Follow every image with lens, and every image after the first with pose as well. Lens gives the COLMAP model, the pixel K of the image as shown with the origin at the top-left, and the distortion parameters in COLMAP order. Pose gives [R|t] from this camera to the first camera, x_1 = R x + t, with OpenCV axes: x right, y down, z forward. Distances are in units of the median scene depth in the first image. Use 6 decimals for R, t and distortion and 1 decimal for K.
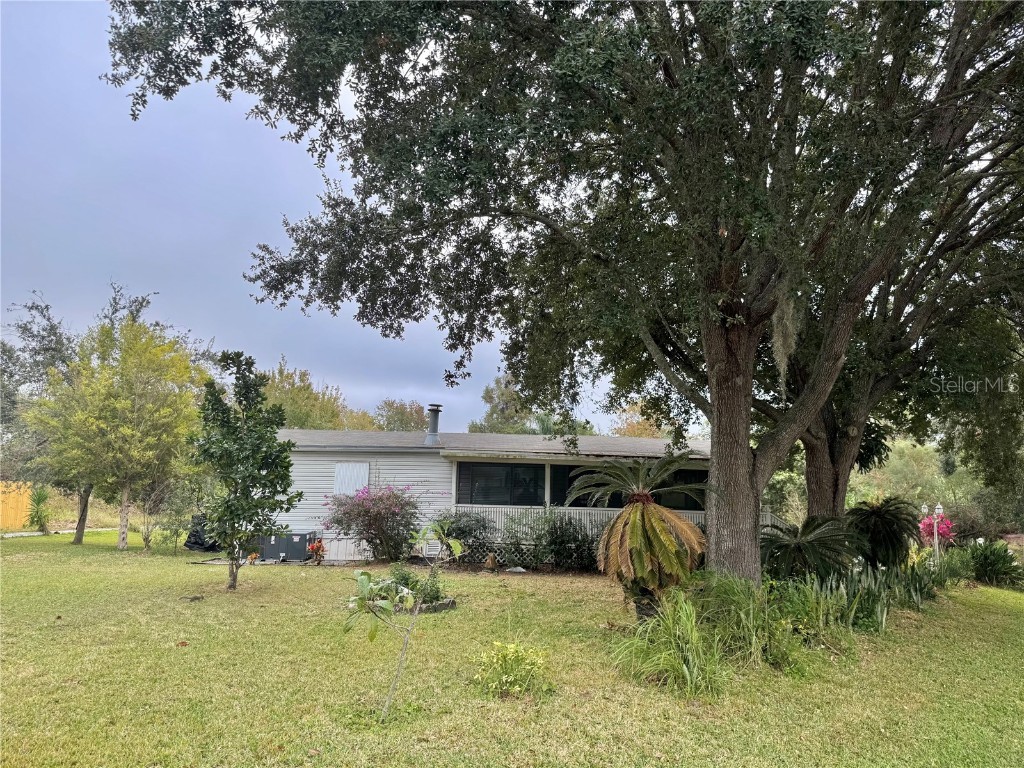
lens RADIAL K [[720.6, 0, 512.0], [0, 720.6, 383.1], [0, 0, 1]] dist [0.086296, -0.111836]
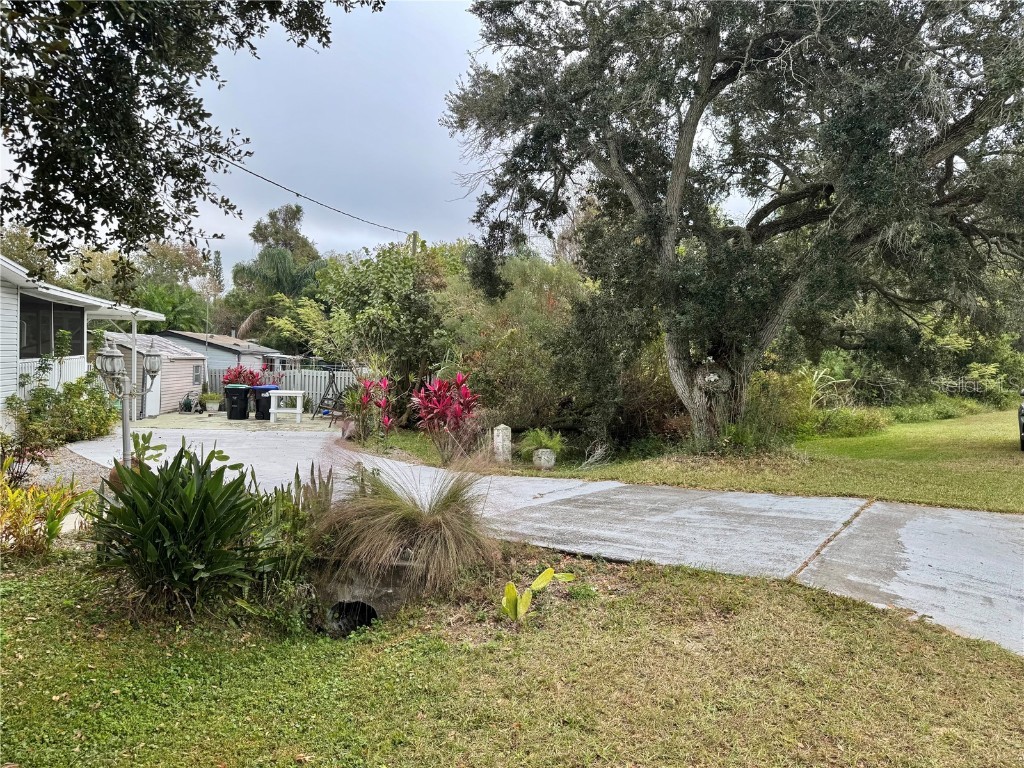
lens RADIAL K [[720.6, 0, 515.4], [0, 720.6, 376.5], [0, 0, 1]] dist [0.086296, -0.111836]
pose [[0.990448, 0.001151, 0.137884, 0.717429], [-0.025794, 0.983859, 0.177074, 0.120678], [-0.135454, -0.178939, 0.974491, 0.673244]]
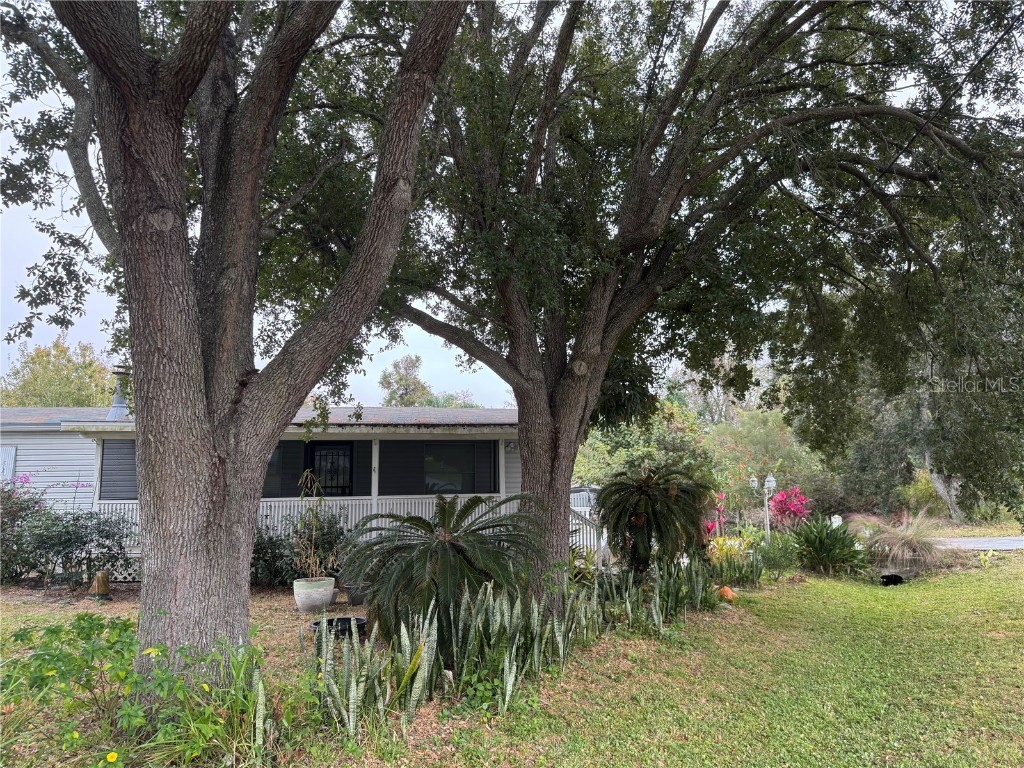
lens RADIAL K [[720.6, 0, 510.2], [0, 720.6, 385.5], [0, 0, 1]] dist [0.086296, -0.111836]
pose [[0.996277, -0.022766, 0.083146, 0.257014], [0.021316, 0.999606, 0.018278, 0.050917], [-0.083529, -0.016437, 0.996370, 0.251701]]
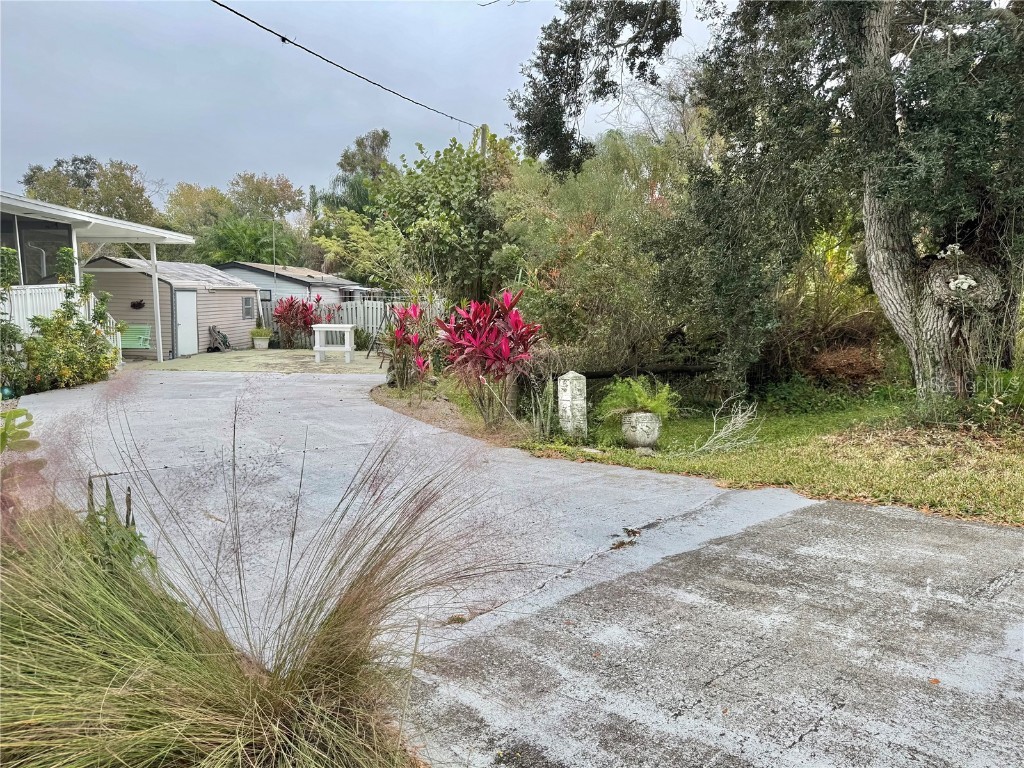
lens RADIAL K [[720.6, 0, 510.6], [0, 720.6, 386.1], [0, 0, 1]] dist [0.086296, -0.111836]
pose [[0.999819, -0.016787, -0.008919, 0.758754], [0.018613, 0.959797, 0.280077, 0.167130], [0.003858, -0.280192, 0.959936, 0.883550]]
